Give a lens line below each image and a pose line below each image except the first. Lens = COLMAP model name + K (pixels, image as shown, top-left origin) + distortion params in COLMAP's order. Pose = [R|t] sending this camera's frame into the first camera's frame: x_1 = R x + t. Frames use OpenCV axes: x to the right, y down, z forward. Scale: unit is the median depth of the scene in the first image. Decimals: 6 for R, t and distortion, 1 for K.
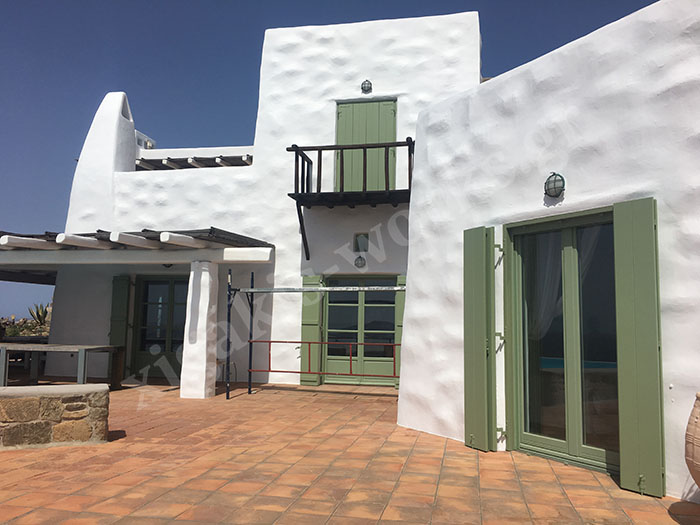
lens RADIAL K [[600.6, 0, 351.3], [0, 600.6, 263.0], [0, 0, 1]] dist [0.065407, -0.019767]
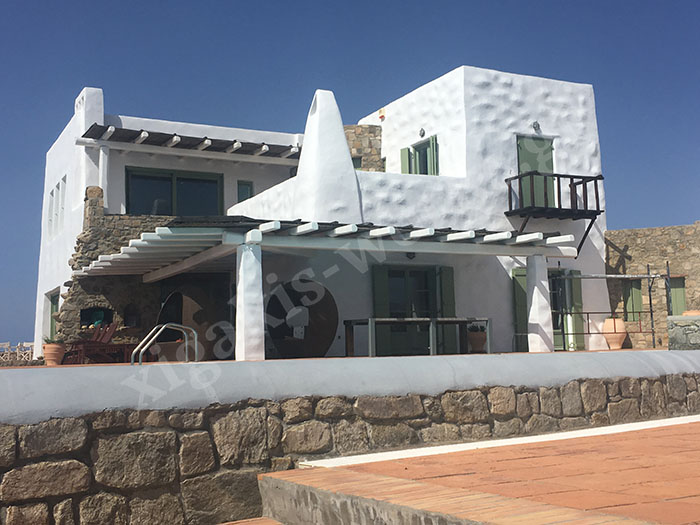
lens RADIAL K [[854.6, 0, 348.3], [0, 854.6, 261.4], [0, 0, 1]] dist [0.123475, 0.000000]
pose [[0.759880, 0.031255, 0.649311, -1.496616], [-0.019717, 0.999492, -0.025037, 0.054710], [-0.649764, 0.006222, 0.760111, -0.153559]]
